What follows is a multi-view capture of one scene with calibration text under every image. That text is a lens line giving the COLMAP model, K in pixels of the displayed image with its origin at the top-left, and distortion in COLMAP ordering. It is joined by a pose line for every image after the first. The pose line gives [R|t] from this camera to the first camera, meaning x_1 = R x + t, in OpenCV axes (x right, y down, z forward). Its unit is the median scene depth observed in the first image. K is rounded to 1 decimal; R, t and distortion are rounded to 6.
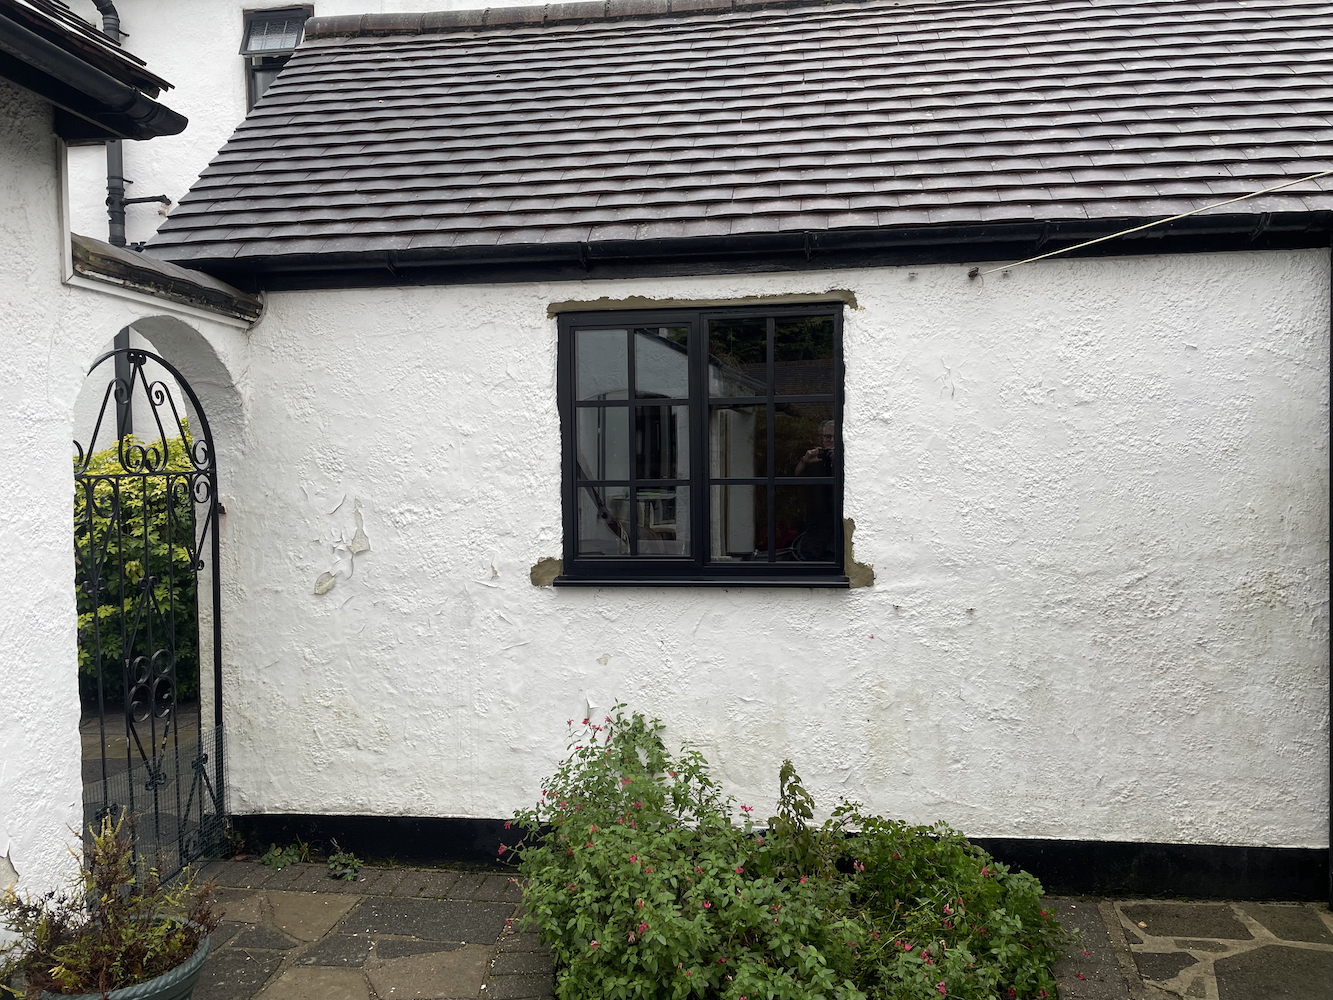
lens RADIAL K [[1019.1, 0, 677.5], [0, 1019.1, 495.6], [0, 0, 1]] dist [0.013361, -0.046389]
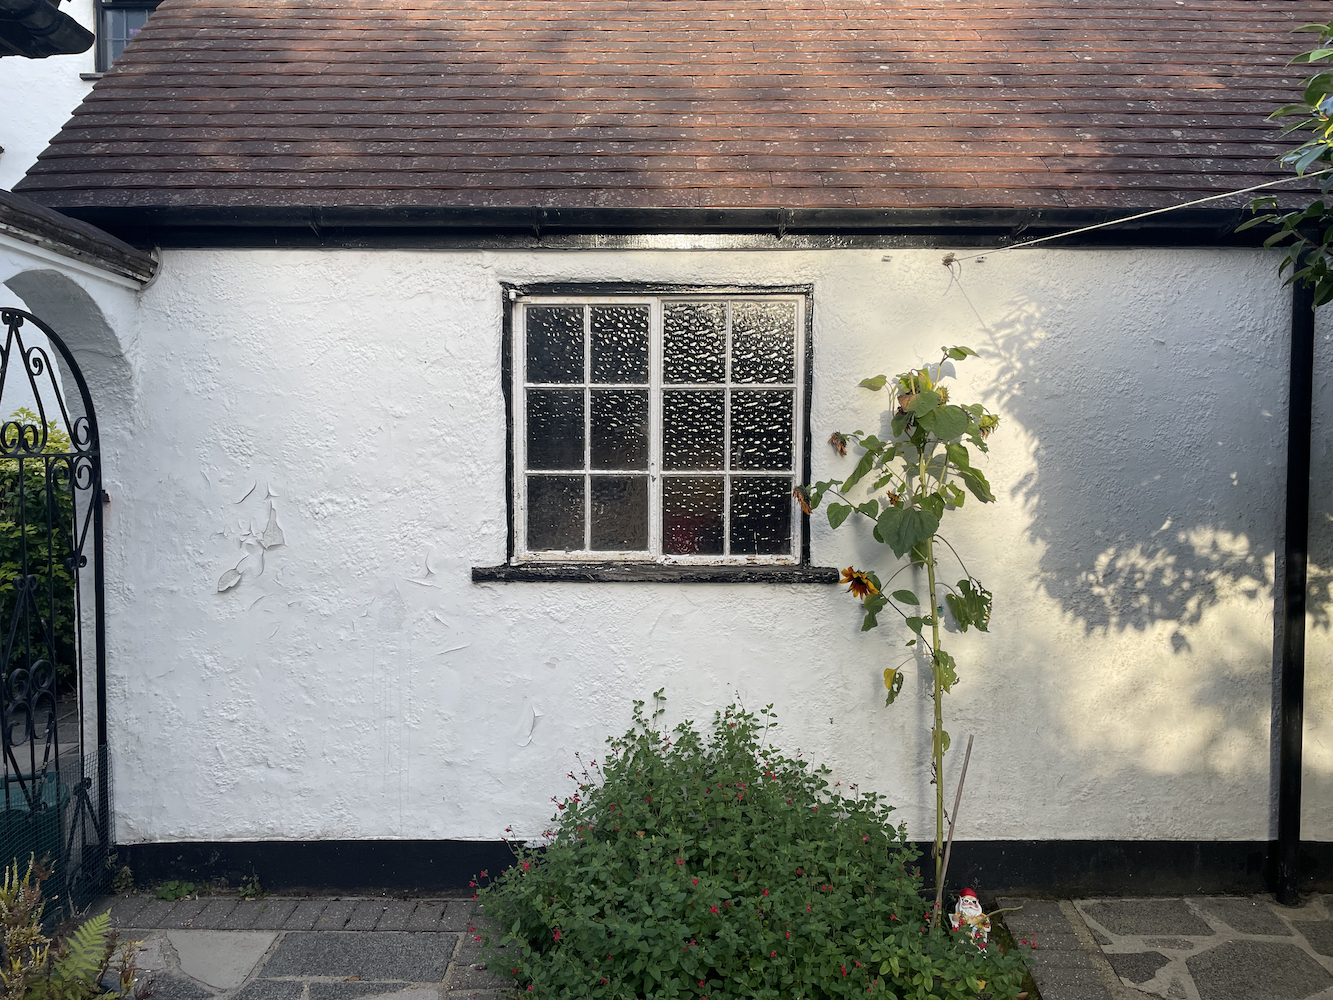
lens RADIAL K [[1019.1, 0, 660.7], [0, 1019.1, 502.2], [0, 0, 1]] dist [0.013361, -0.046389]
pose [[0.990127, 0.007620, 0.139966, -0.103820], [-0.010092, 0.999805, 0.016963, -0.001854], [-0.139810, -0.018208, 0.990011, 0.076198]]
